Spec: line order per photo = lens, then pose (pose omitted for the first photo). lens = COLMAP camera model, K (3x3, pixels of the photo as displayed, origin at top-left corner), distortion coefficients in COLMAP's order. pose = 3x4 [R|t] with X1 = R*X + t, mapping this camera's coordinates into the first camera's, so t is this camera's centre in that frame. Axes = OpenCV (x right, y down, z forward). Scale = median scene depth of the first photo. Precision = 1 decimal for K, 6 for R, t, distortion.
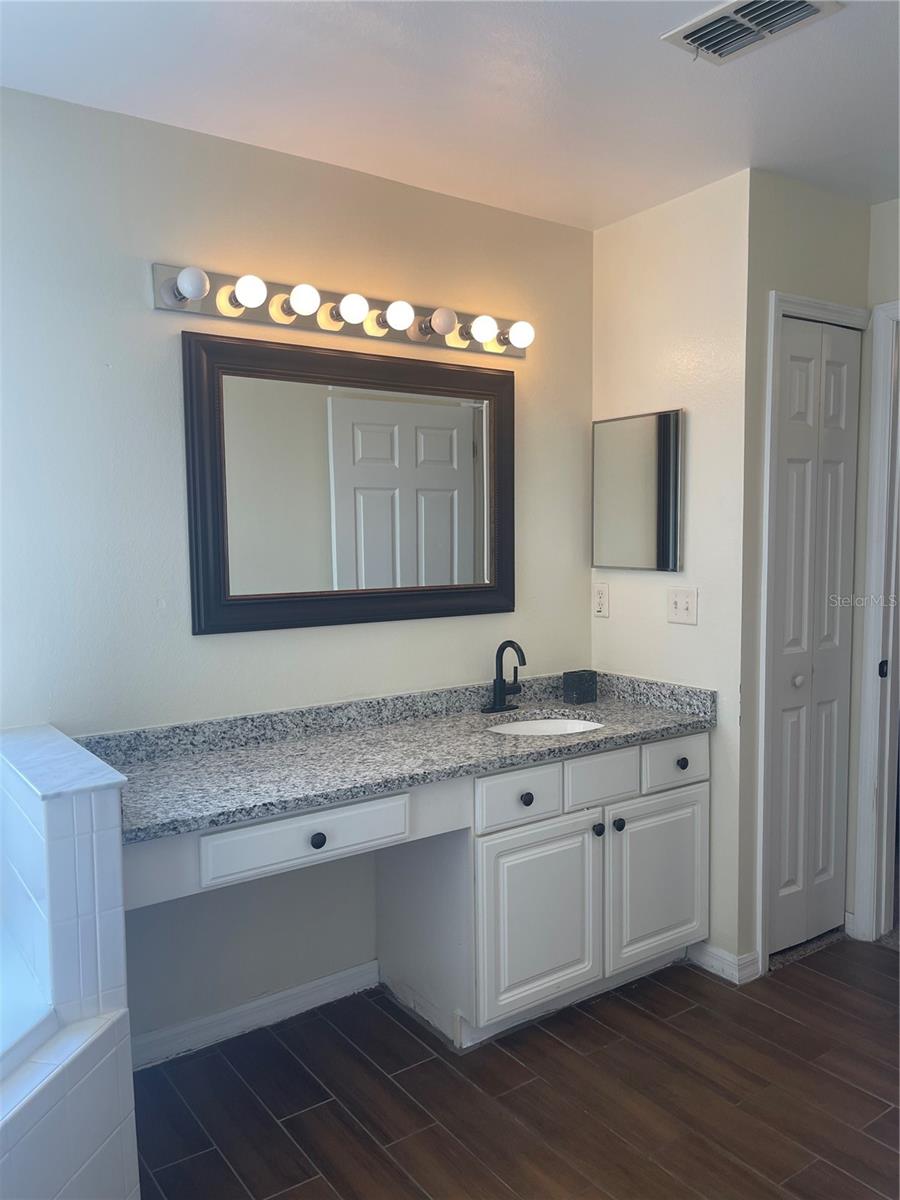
lens RADIAL K [[920.8, 0, 450.0], [0, 920.8, 600.0], [0, 0, 1]] dist [0.087747, -0.119580]
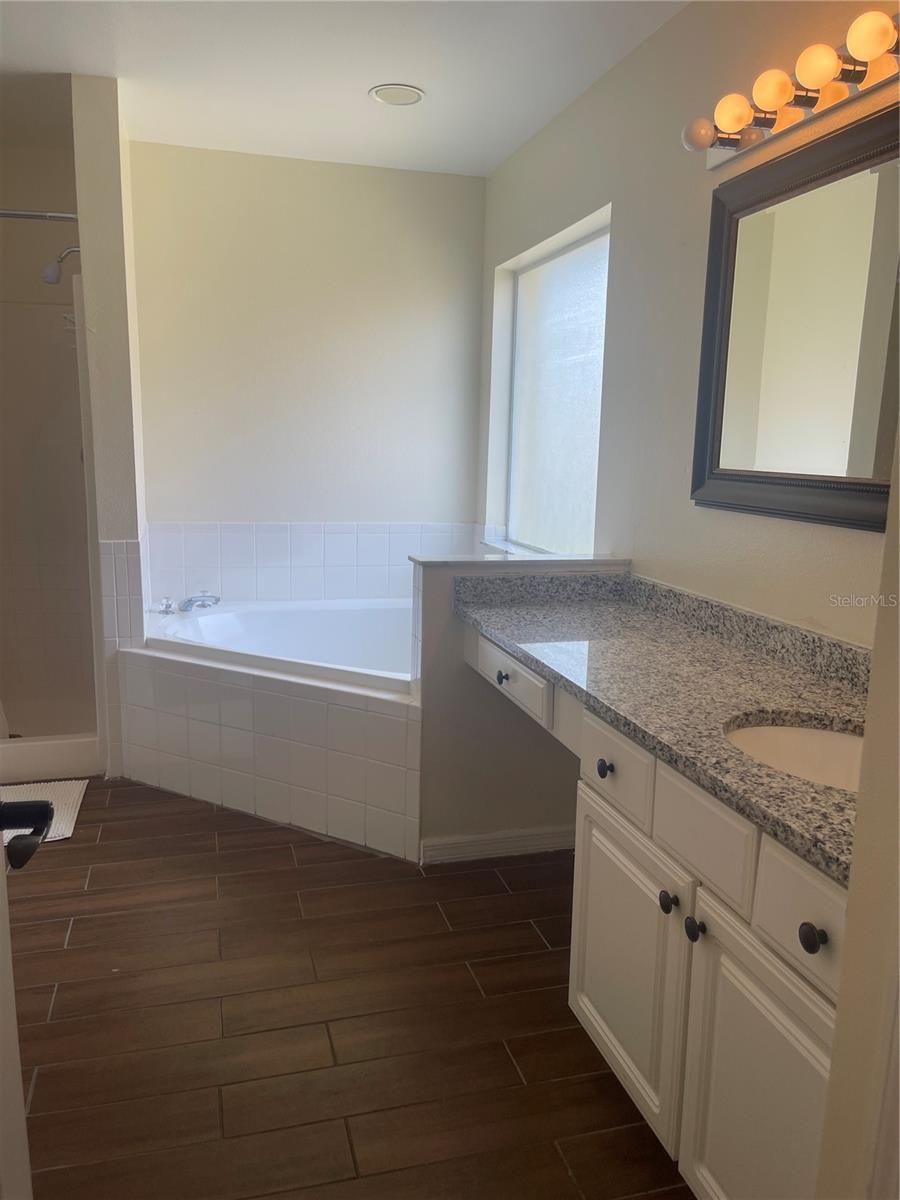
lens RADIAL K [[920.8, 0, 450.0], [0, 920.8, 600.0], [0, 0, 1]] dist [0.087747, -0.119580]
pose [[-0.335913, 0.167815, -0.926823, 0.716200], [-0.085745, 0.974466, 0.207518, -0.044762], [0.937982, 0.149179, -0.312946, 1.032002]]
